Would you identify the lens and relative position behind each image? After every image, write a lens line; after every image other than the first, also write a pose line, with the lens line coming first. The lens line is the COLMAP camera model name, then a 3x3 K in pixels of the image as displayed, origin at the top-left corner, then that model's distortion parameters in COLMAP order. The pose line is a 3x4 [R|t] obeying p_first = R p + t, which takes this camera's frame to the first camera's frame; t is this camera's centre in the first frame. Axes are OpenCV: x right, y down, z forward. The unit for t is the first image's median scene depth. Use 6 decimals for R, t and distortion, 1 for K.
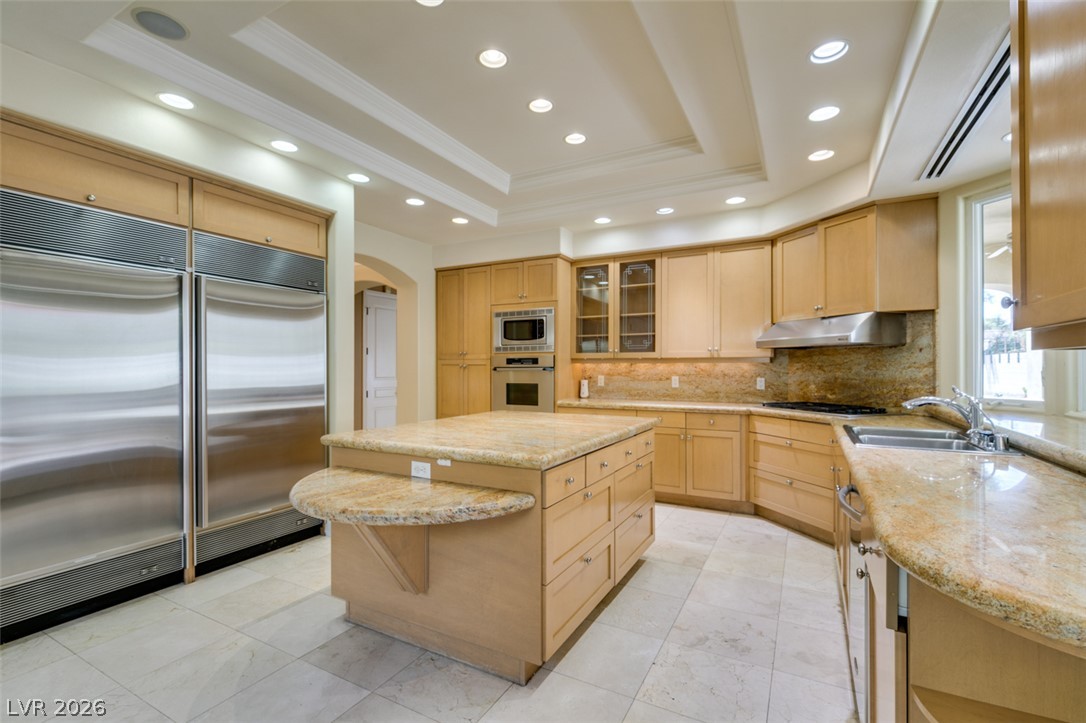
lens RADIAL K [[488.0, 0, 543.6], [0, 488.0, 366.4], [0, 0, 1]] dist [0.004070, -0.002141]
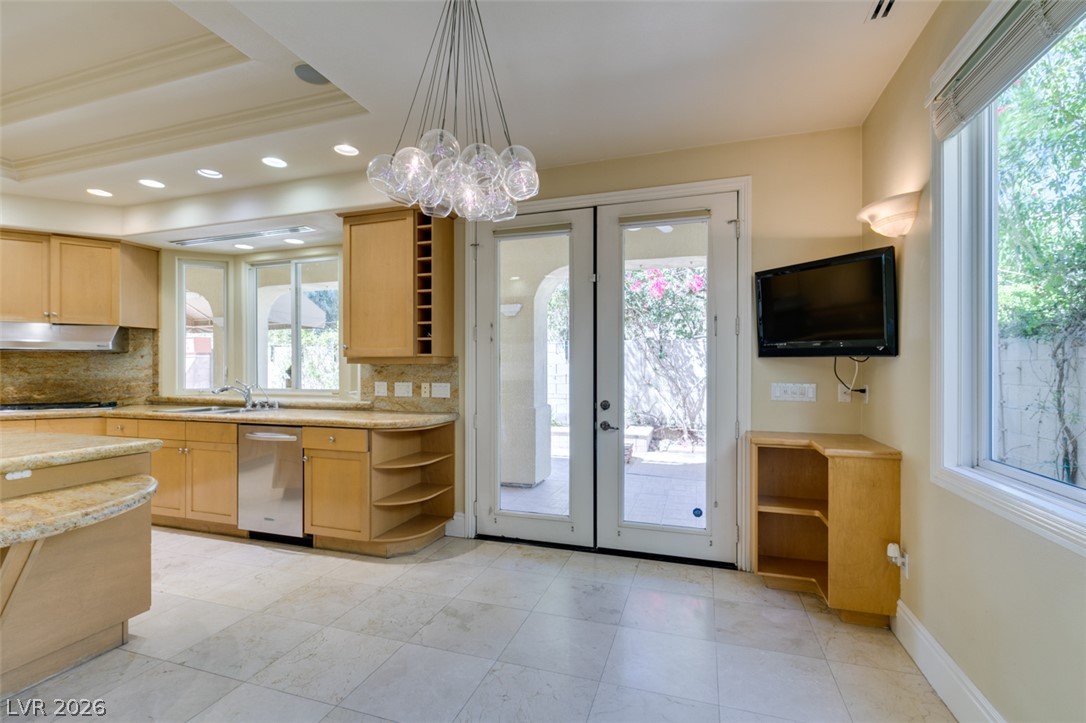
lens RADIAL K [[488.0, 0, 543.2], [0, 488.0, 367.0], [0, 0, 1]] dist [0.004070, -0.002141]
pose [[-0.175959, 0.005961, 0.984379, -0.756916], [-0.003784, 0.999970, -0.006731, 0.000235], [-0.984390, -0.004909, -0.175931, 0.126802]]
